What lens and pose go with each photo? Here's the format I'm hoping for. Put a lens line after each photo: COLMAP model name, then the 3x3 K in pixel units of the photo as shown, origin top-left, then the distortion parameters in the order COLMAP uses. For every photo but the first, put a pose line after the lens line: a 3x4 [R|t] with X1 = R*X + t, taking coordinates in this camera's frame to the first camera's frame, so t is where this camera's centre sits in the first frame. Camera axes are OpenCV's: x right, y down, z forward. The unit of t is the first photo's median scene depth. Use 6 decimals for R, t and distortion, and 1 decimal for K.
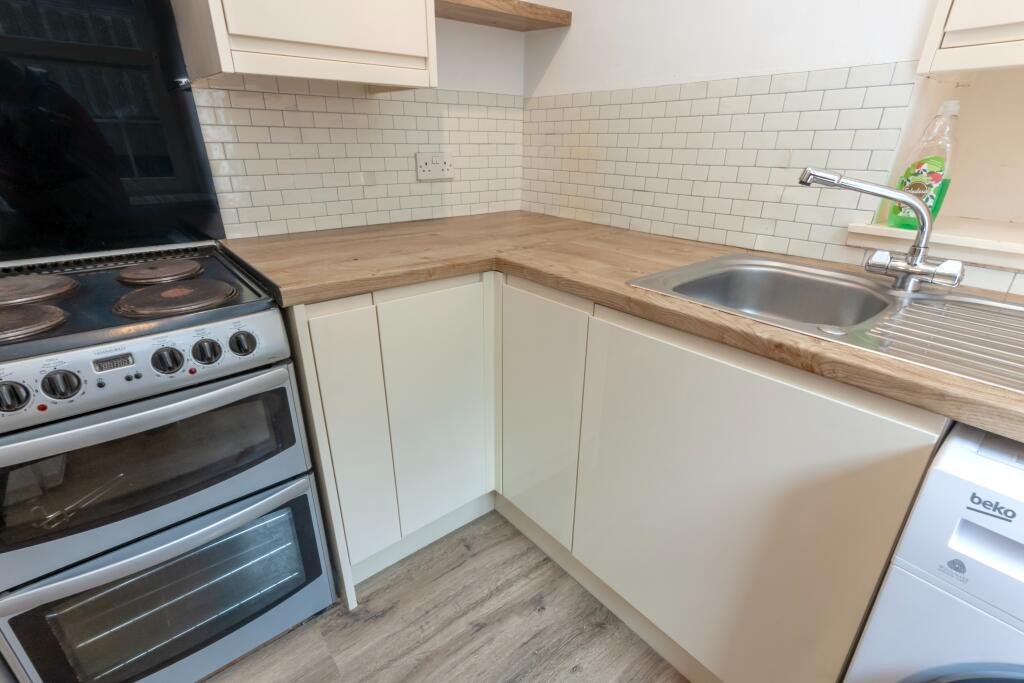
lens RADIAL K [[480.1, 0, 512.5], [0, 480.1, 344.7], [0, 0, 1]] dist [0.003443, 0.000845]
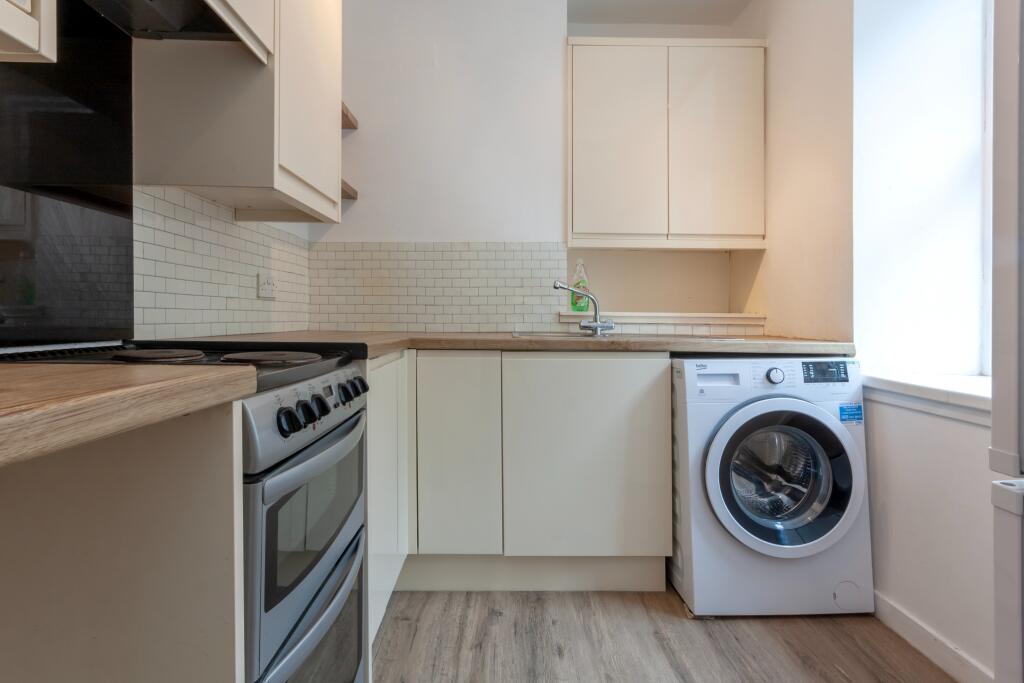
lens RADIAL K [[489.7, 0, 508.9], [0, 489.7, 310.5], [0, 0, 1]] dist [0.001043, -0.000050]
pose [[0.633731, 0.002644, 0.773549, -0.814431], [0.306111, 0.917508, -0.253919, 0.159228], [-0.710409, 0.397708, 0.580644, -0.025876]]
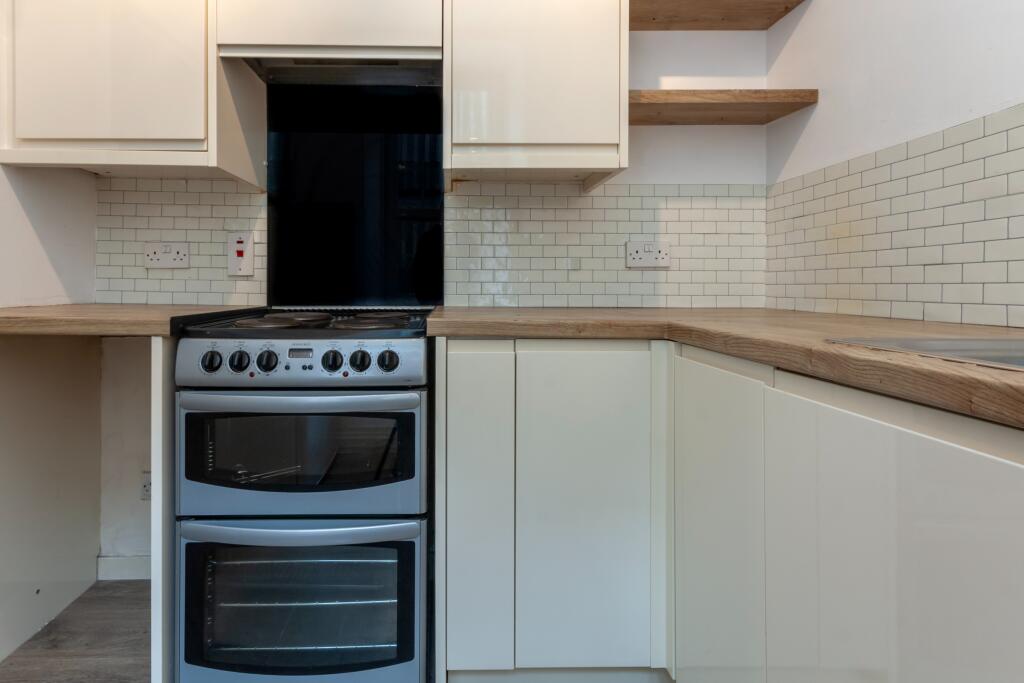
lens RADIAL K [[483.6, 0, 463.0], [0, 483.6, 281.1], [0, 0, 1]] dist [0.001006, 0.000420]
pose [[0.776485, -0.016635, -0.629916, 0.195809], [-0.241468, 0.915488, -0.321830, 0.097272], [0.582034, 0.402001, 0.706846, 0.138796]]
